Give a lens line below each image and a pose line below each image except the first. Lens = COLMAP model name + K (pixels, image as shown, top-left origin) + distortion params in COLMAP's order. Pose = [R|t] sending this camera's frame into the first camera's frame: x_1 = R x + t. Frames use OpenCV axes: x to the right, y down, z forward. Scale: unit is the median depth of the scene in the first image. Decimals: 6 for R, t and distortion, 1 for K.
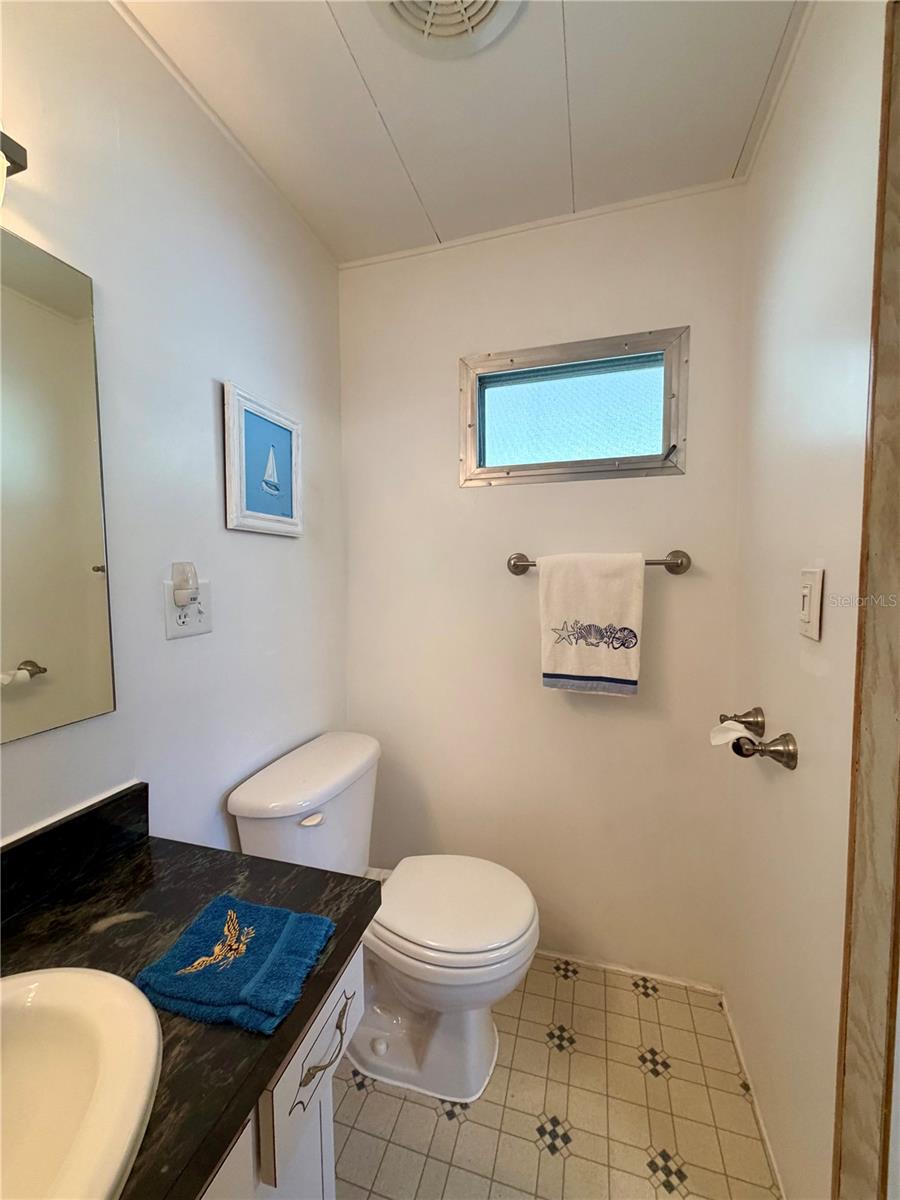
lens RADIAL K [[479.4, 0, 443.6], [0, 479.4, 601.9], [0, 0, 1]] dist [0.008510, 0.000647]
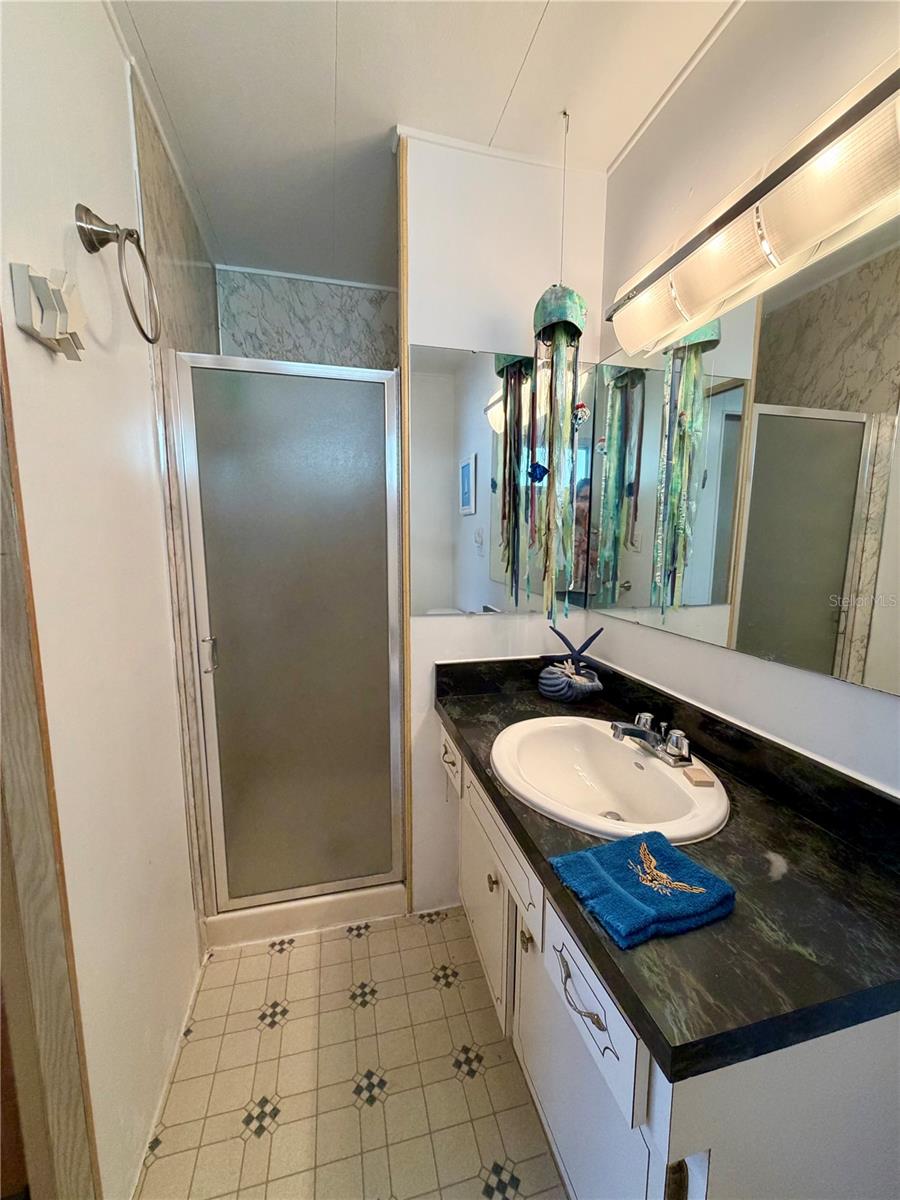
lens RADIAL K [[479.4, 0, 442.0], [0, 479.4, 602.4], [0, 0, 1]] dist [0.008510, 0.000647]
pose [[-0.855465, 0.093770, -0.509299, 0.422440], [-0.012019, 0.979610, 0.200550, -0.097212], [0.517720, 0.177684, -0.836895, 1.405250]]
